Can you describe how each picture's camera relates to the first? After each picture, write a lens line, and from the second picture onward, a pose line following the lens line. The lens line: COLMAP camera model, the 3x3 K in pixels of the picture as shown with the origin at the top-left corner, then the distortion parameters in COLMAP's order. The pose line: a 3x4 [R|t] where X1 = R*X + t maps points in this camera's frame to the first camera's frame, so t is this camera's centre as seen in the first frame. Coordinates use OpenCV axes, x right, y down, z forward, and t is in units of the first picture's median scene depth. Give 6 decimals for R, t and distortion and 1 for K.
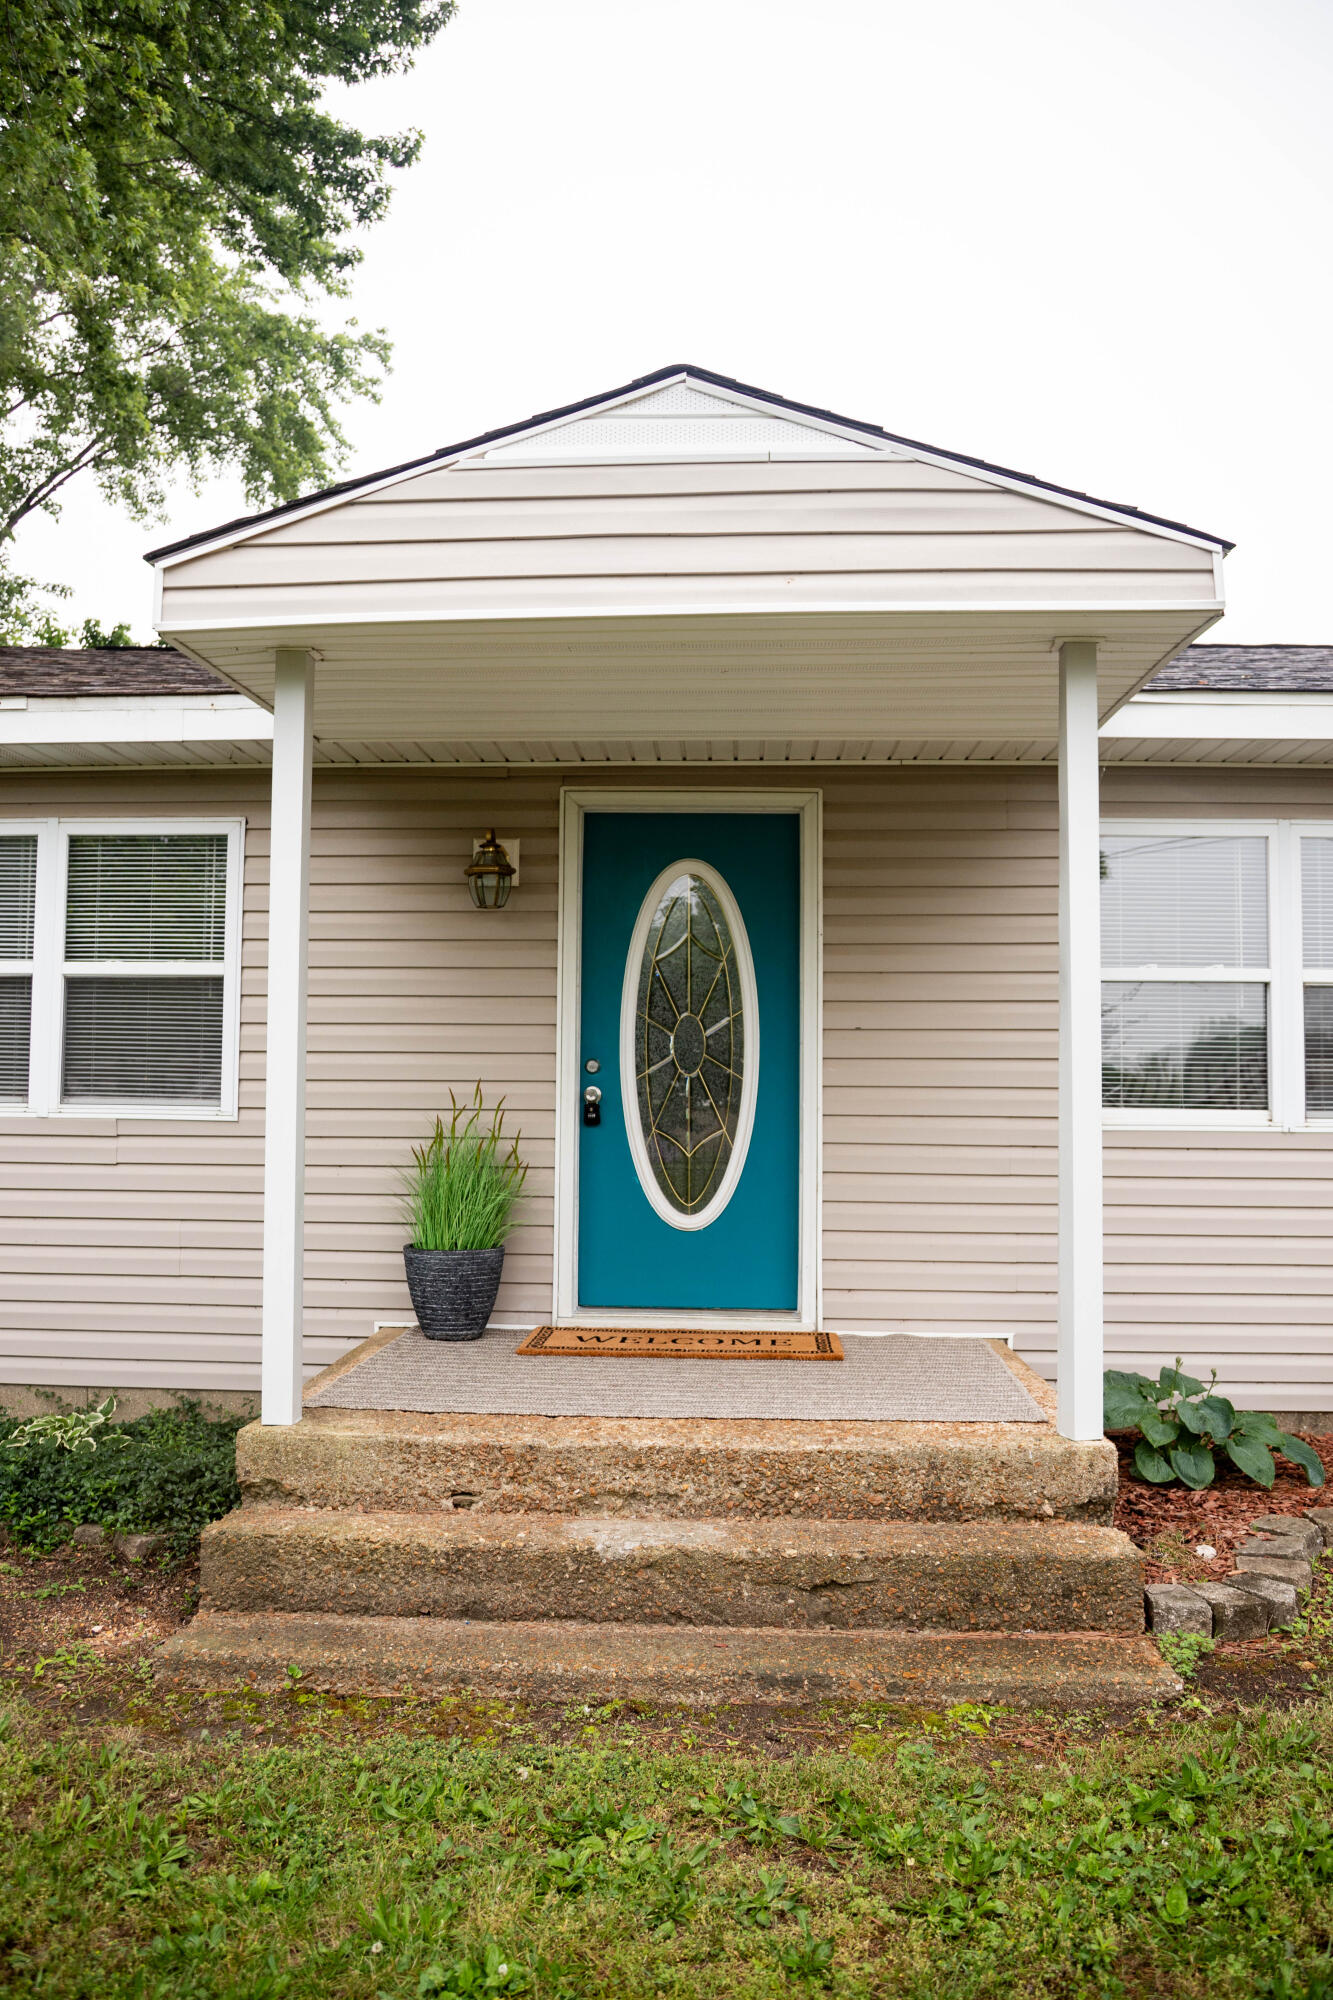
lens RADIAL K [[1549.9, 0, 666.5], [0, 1549.9, 1000.0], [0, 0, 1]] dist [-0.094691, -0.003593]
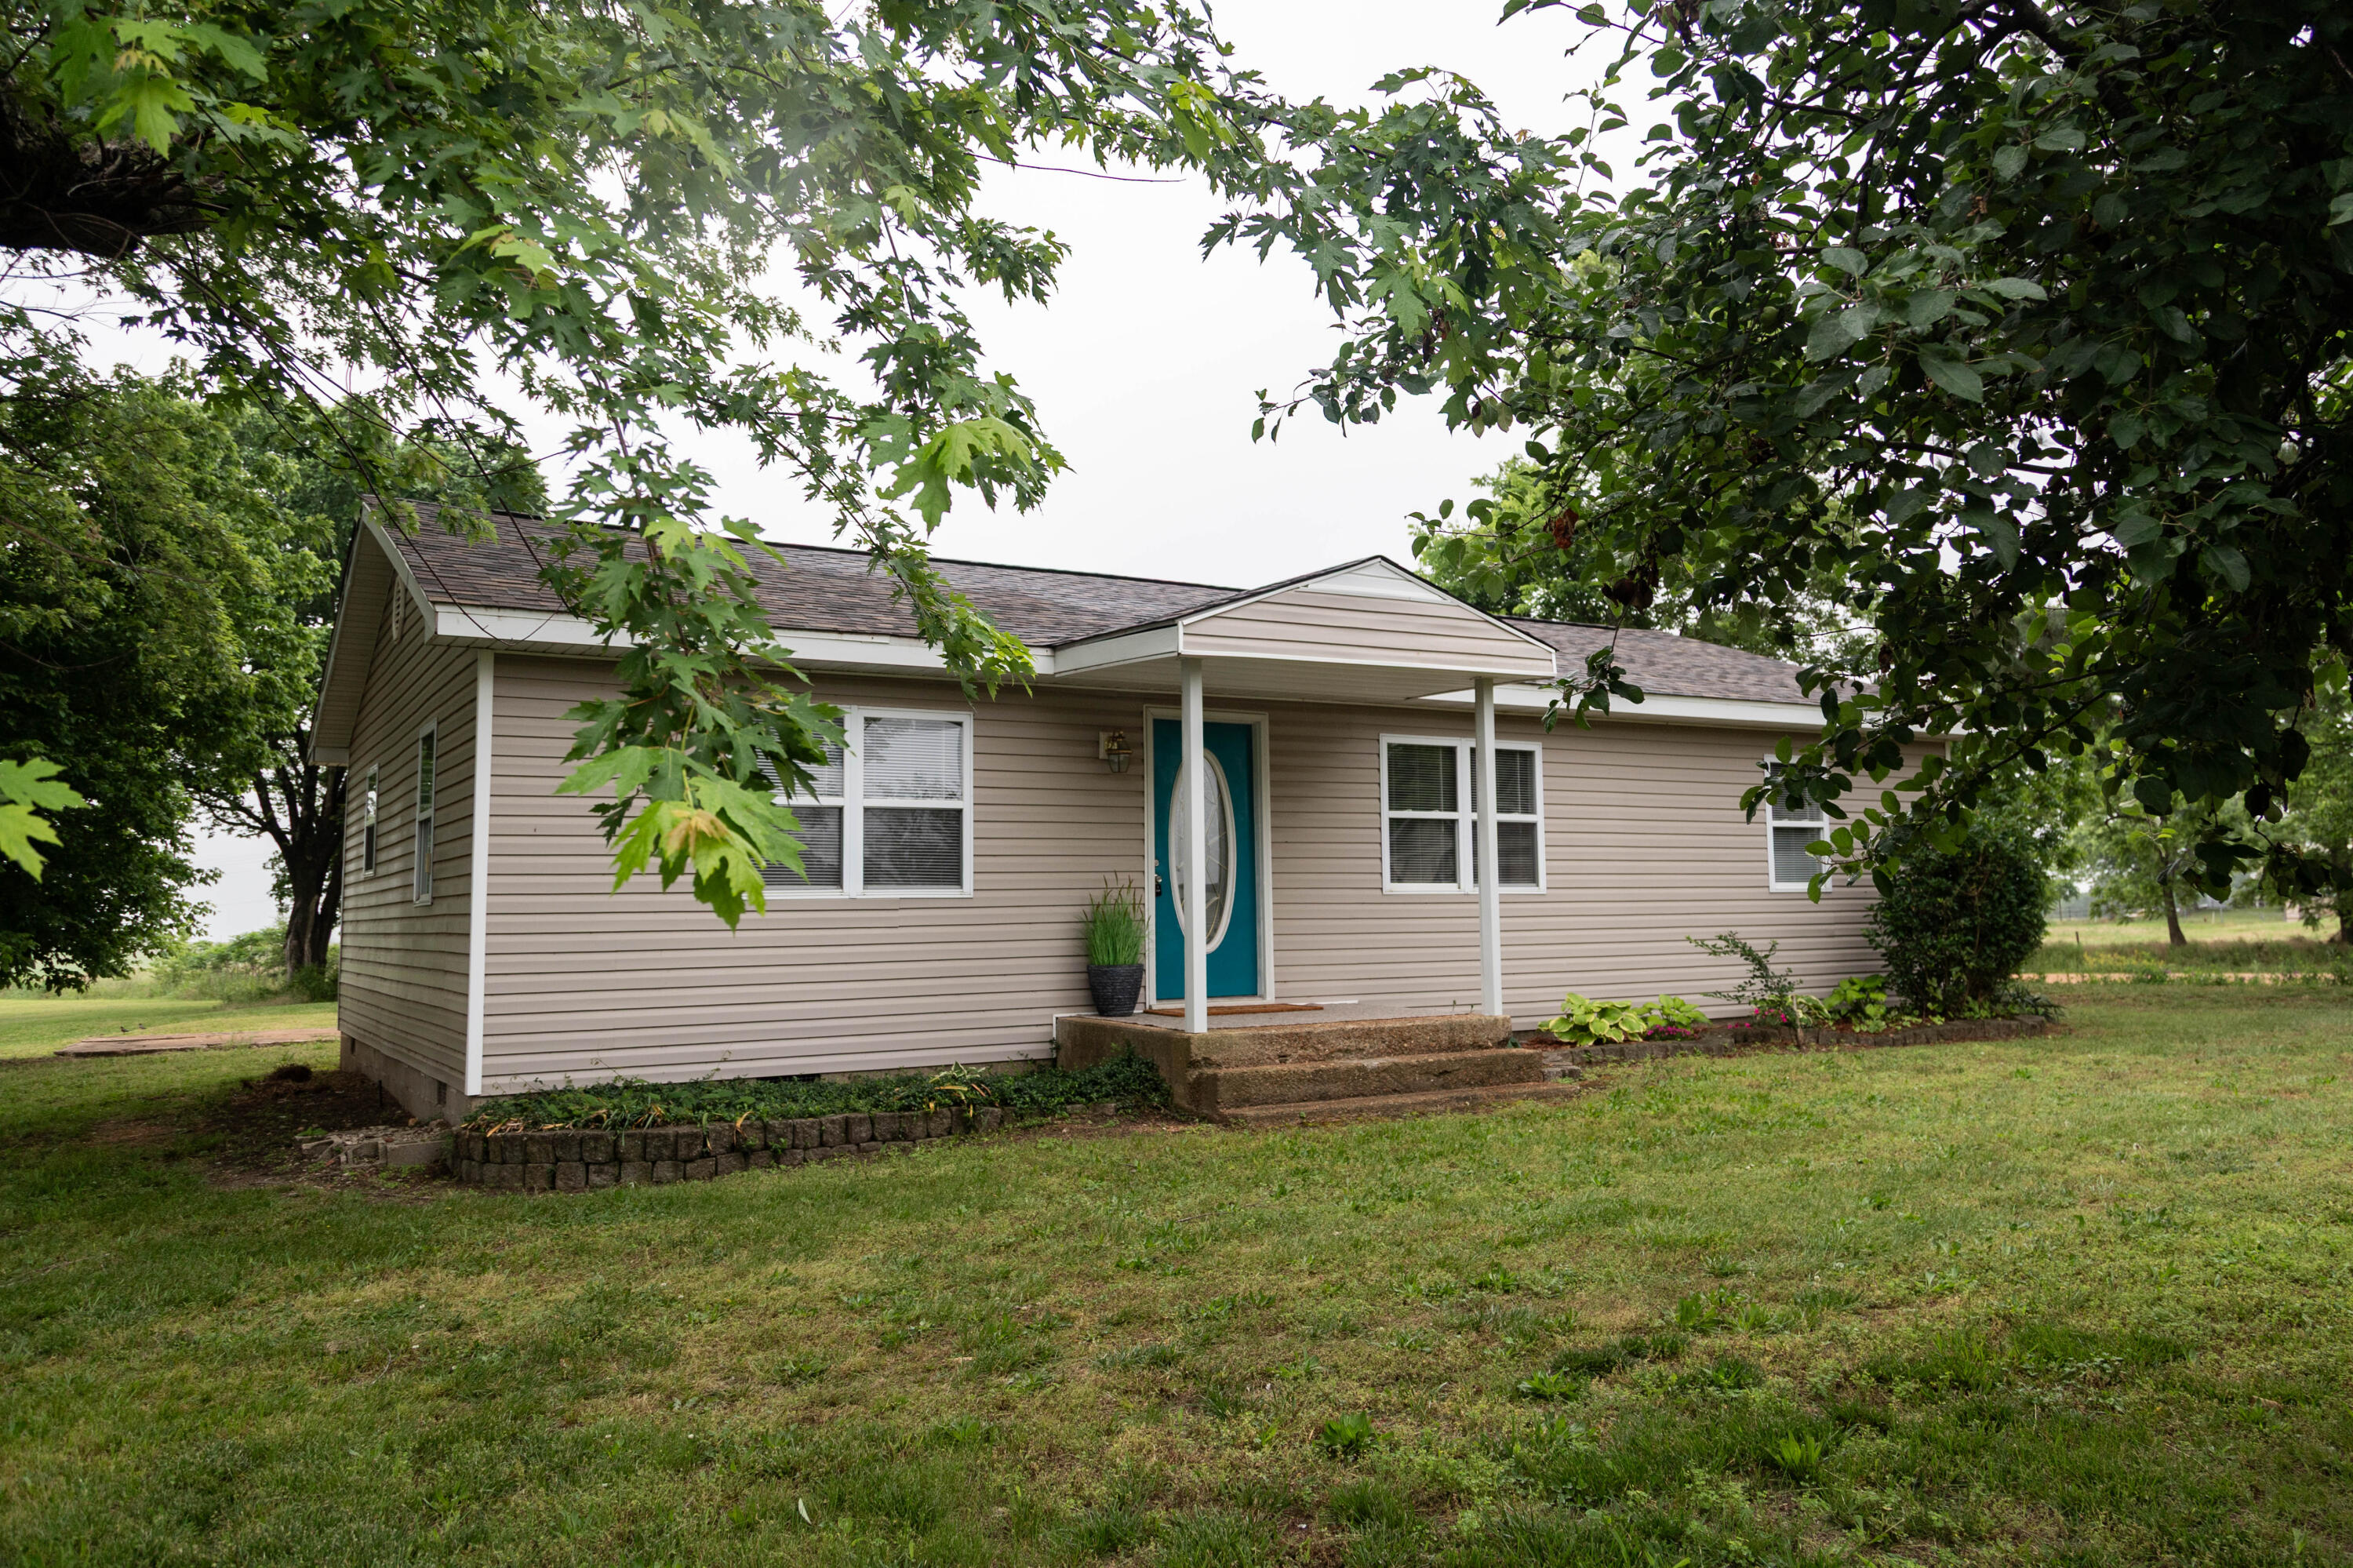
lens RADIAL K [[1763.9, 0, 1247.6], [0, 1763.9, 762.3], [0, 0, 1]] dist [0.003265, 0.001225]
pose [[0.821033, 0.027342, 0.570225, -1.127026], [-0.013025, 0.999490, -0.029171, -0.014908], [-0.570732, 0.016523, 0.820970, -0.723336]]
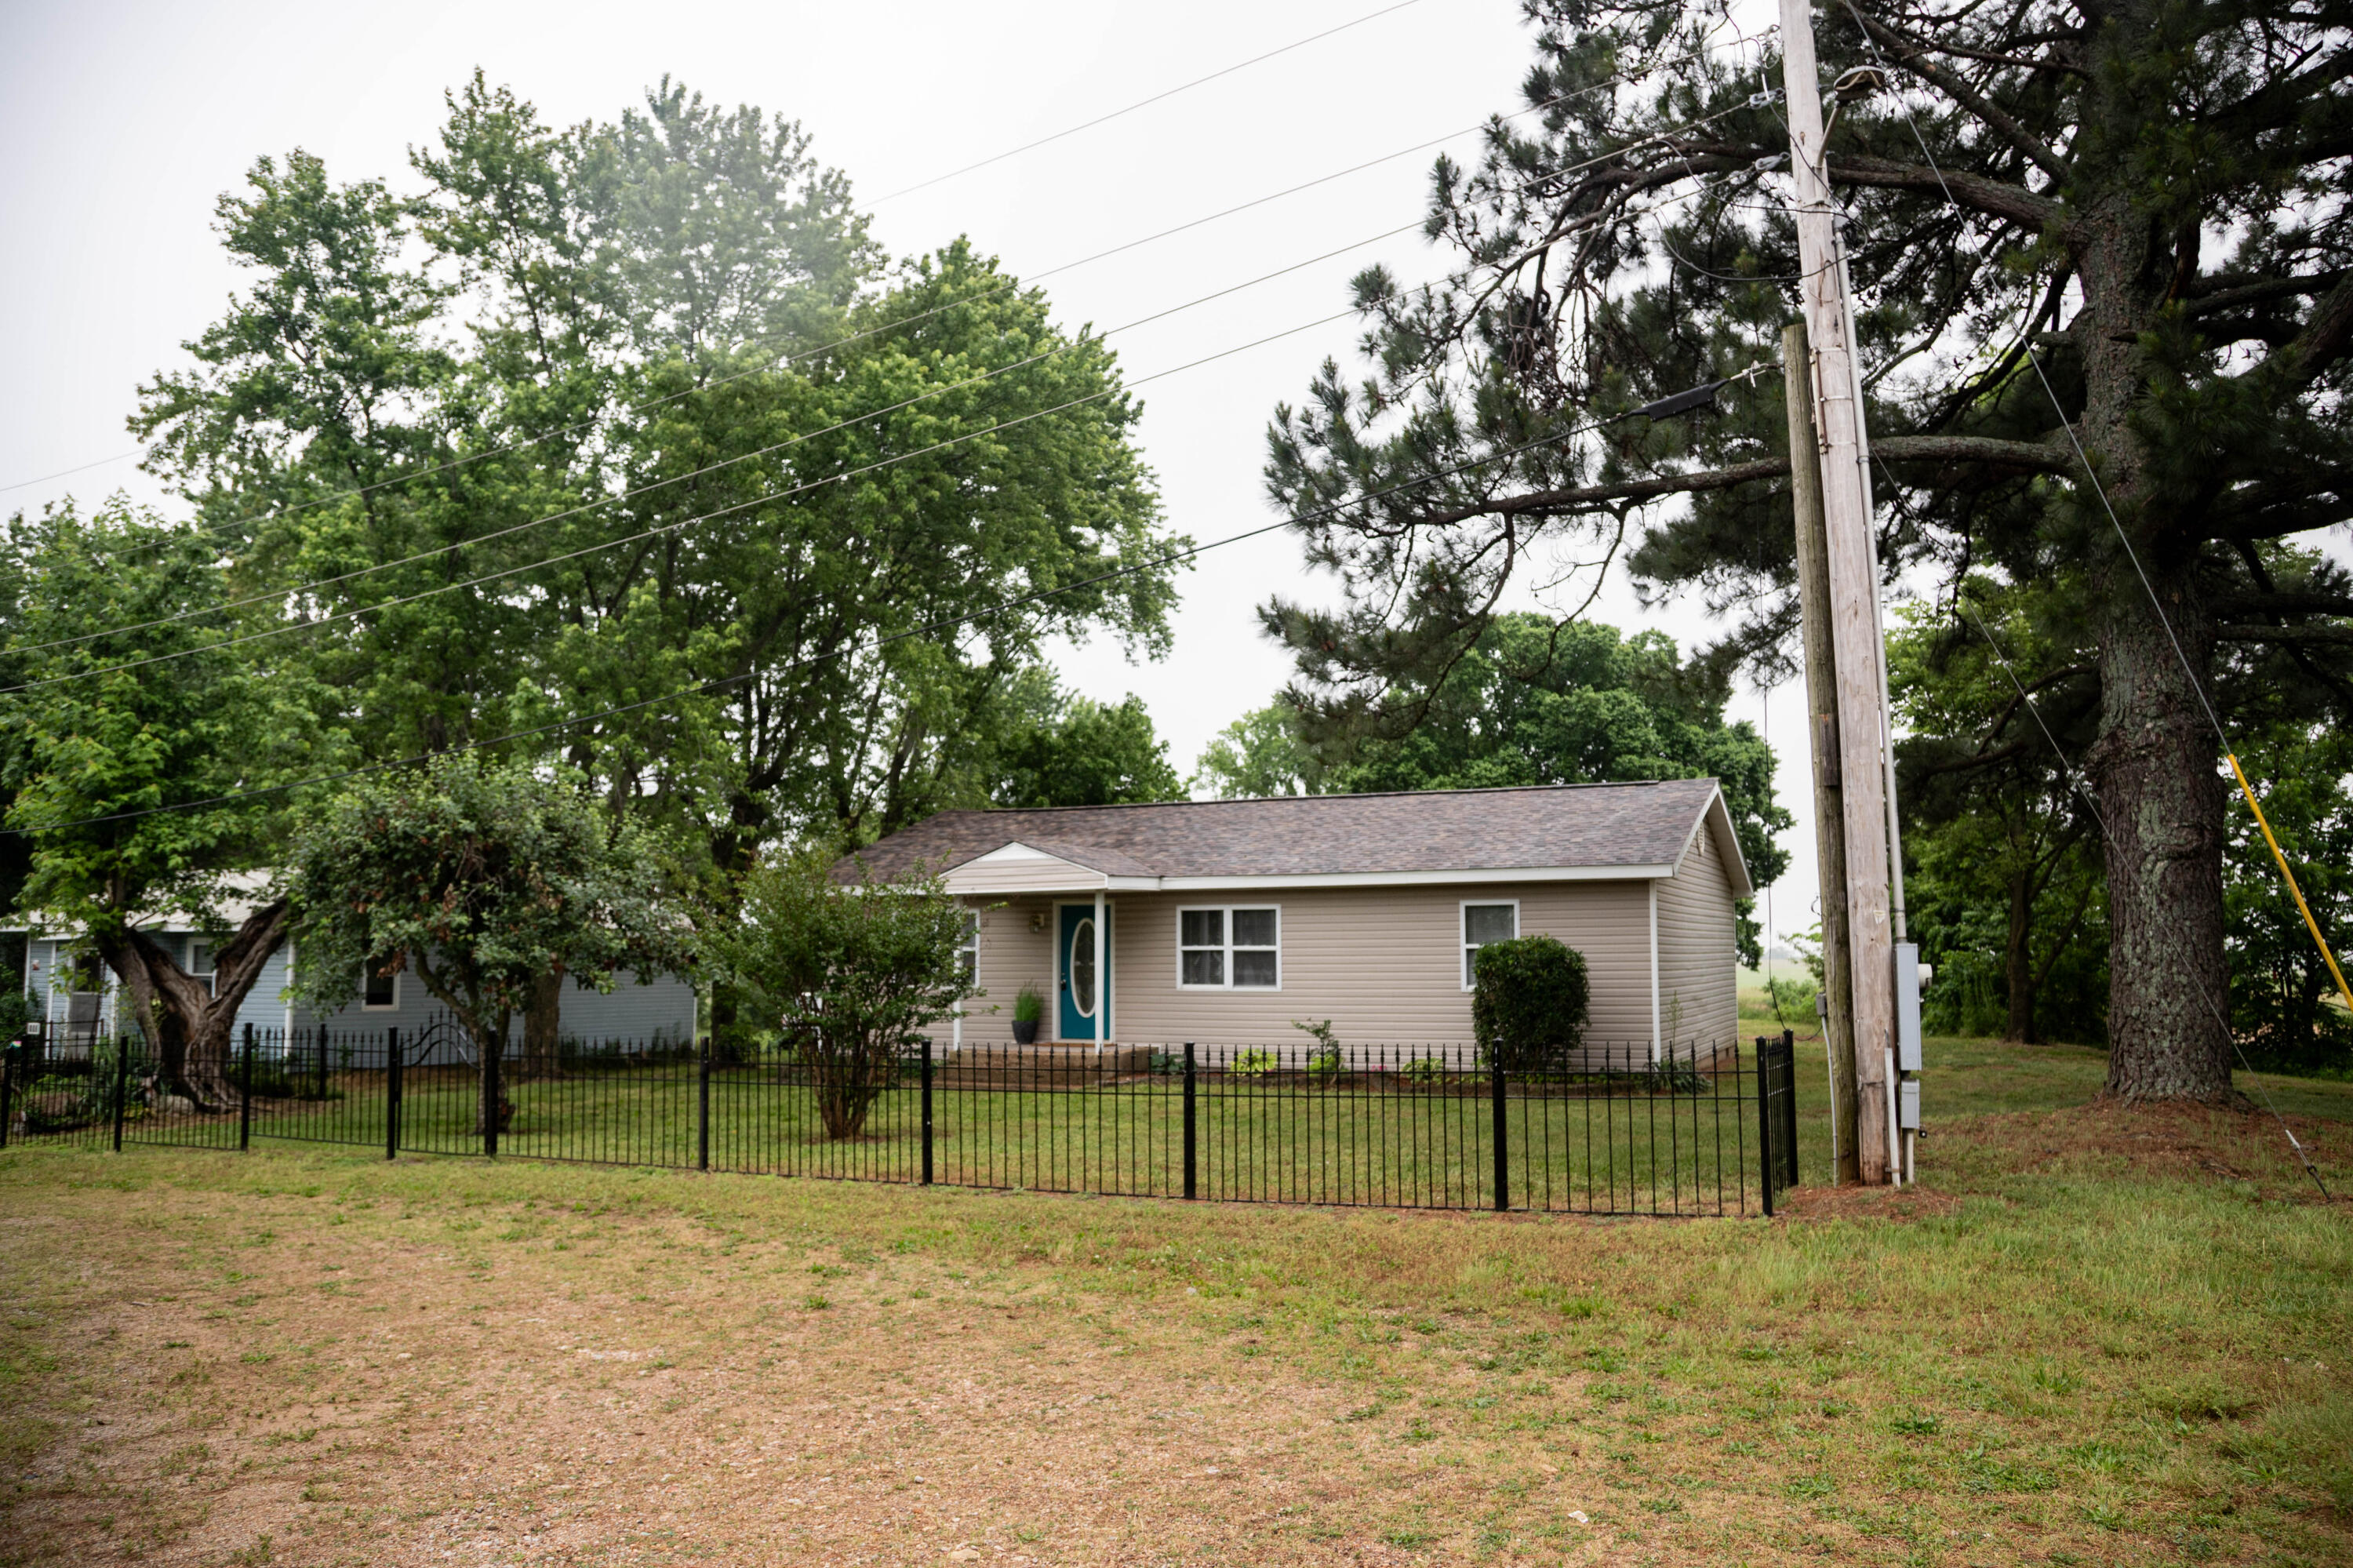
lens RADIAL K [[1635.4, 0, 1176.5], [0, 1635.4, 784.0], [0, 0, 1]] dist [-0.101376, 0.000616]
pose [[0.925440, -0.053236, -0.375135, 1.737214], [0.034704, 0.997828, -0.055991, -0.188132], [0.377301, 0.038798, 0.925278, -2.606932]]
